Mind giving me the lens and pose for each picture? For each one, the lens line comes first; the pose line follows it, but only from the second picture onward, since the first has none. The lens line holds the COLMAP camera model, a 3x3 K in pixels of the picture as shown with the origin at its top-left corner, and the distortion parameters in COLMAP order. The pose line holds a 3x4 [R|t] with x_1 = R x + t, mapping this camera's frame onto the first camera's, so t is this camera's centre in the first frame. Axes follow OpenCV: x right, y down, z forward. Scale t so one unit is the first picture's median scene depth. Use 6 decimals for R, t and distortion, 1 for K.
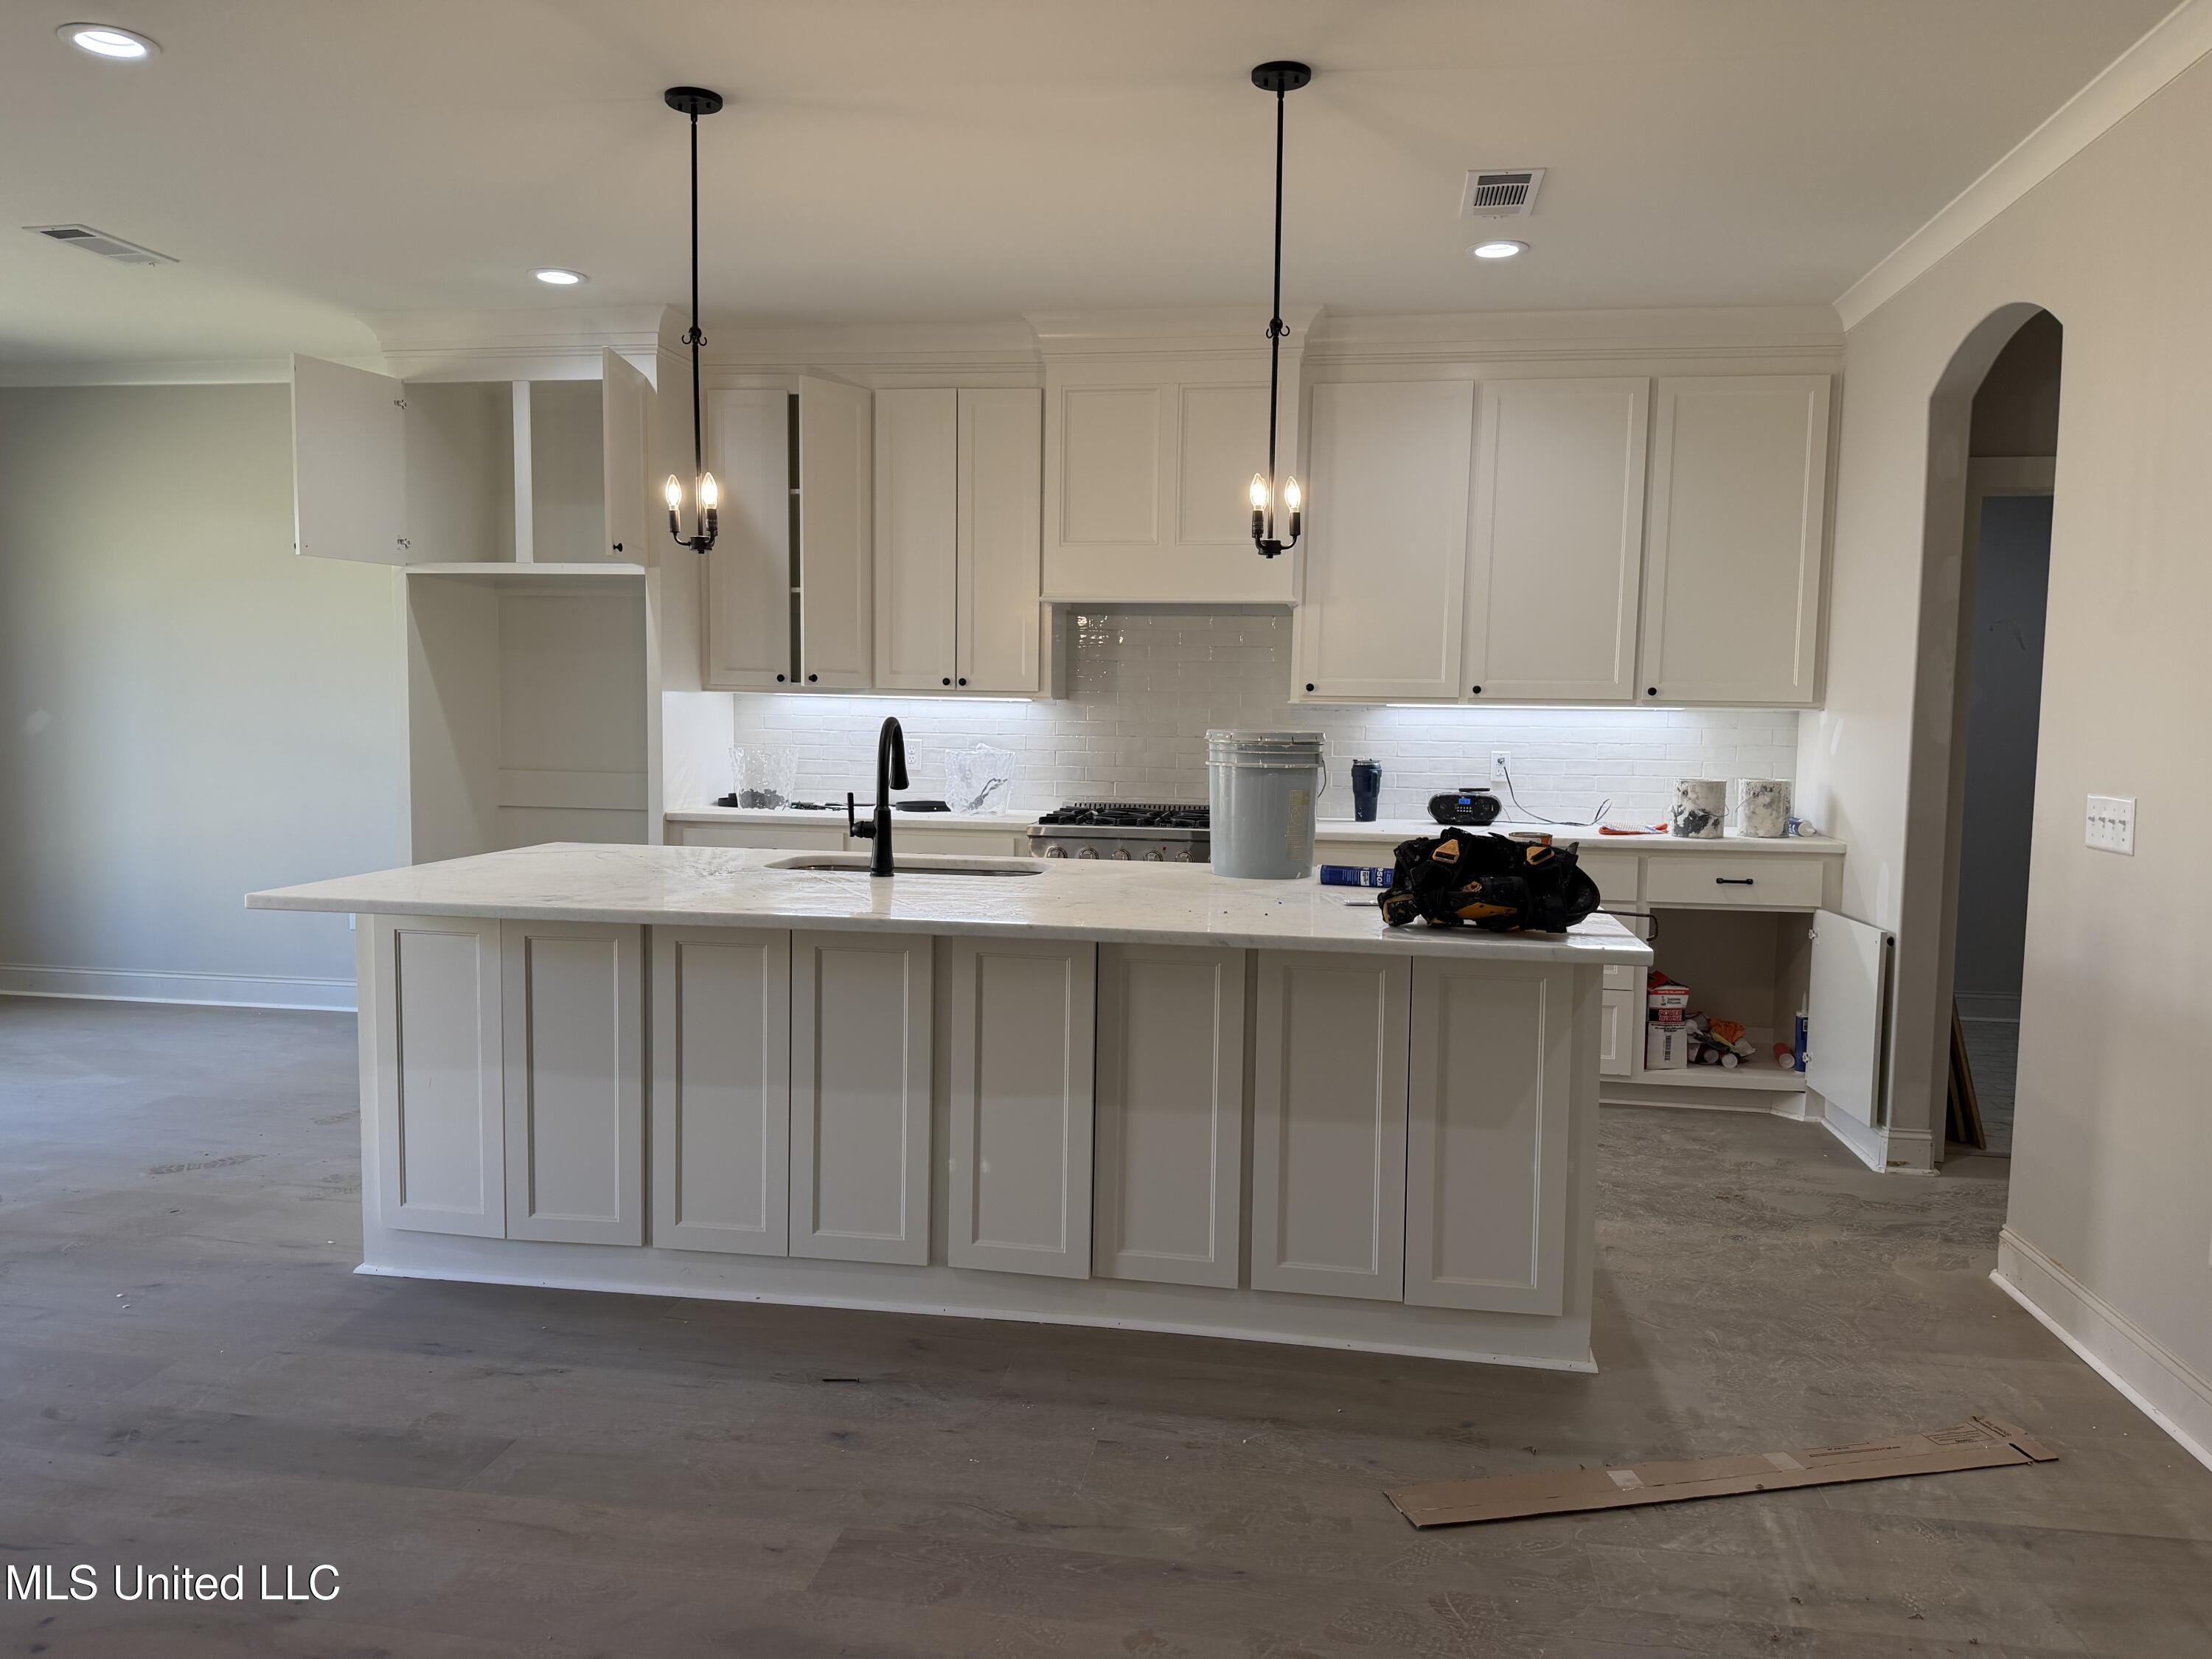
lens RADIAL K [[1558.2, 0, 1122.5], [0, 1558.2, 819.6], [0, 0, 1]] dist [0.117169, -0.149427]
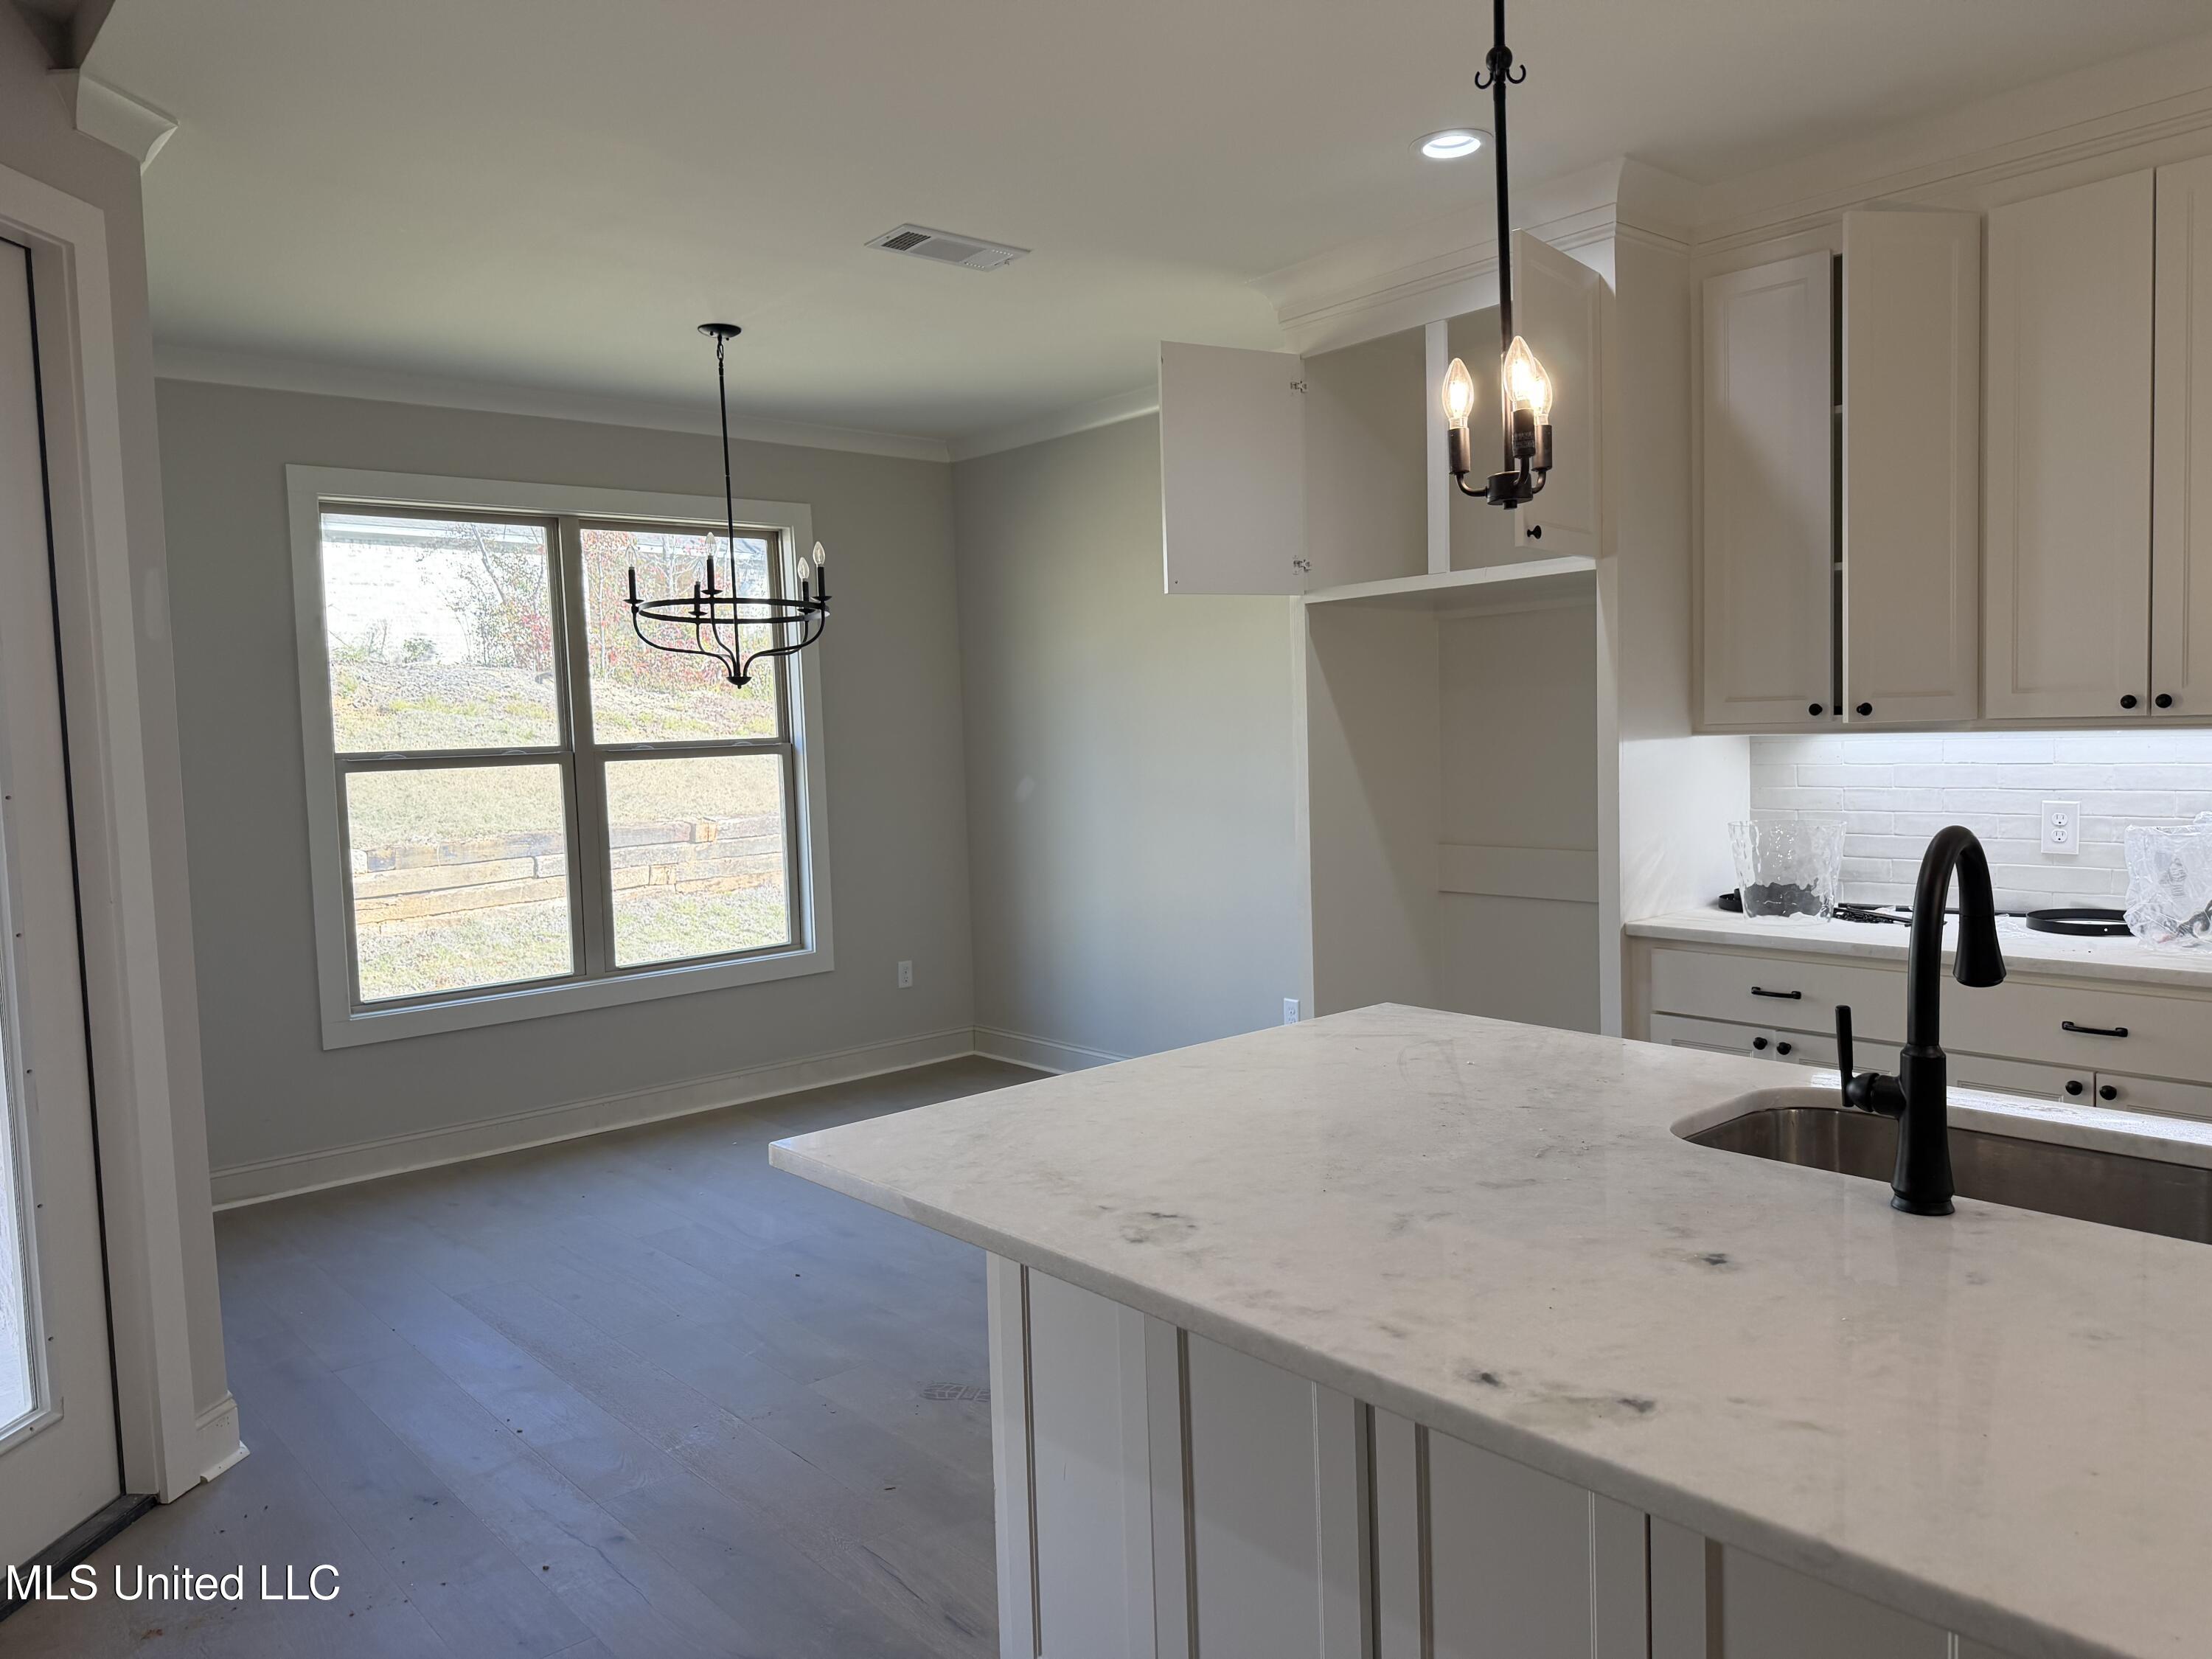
lens RADIAL K [[1559.0, 0, 1107.1], [0, 1559.0, 823.8], [0, 0, 1]] dist [0.048348, -0.047979]
pose [[0.766104, -0.000609, -0.642716, -0.032070], [-0.001200, 0.999996, -0.002377, -0.044636], [0.642715, 0.002593, 0.766101, 0.350037]]
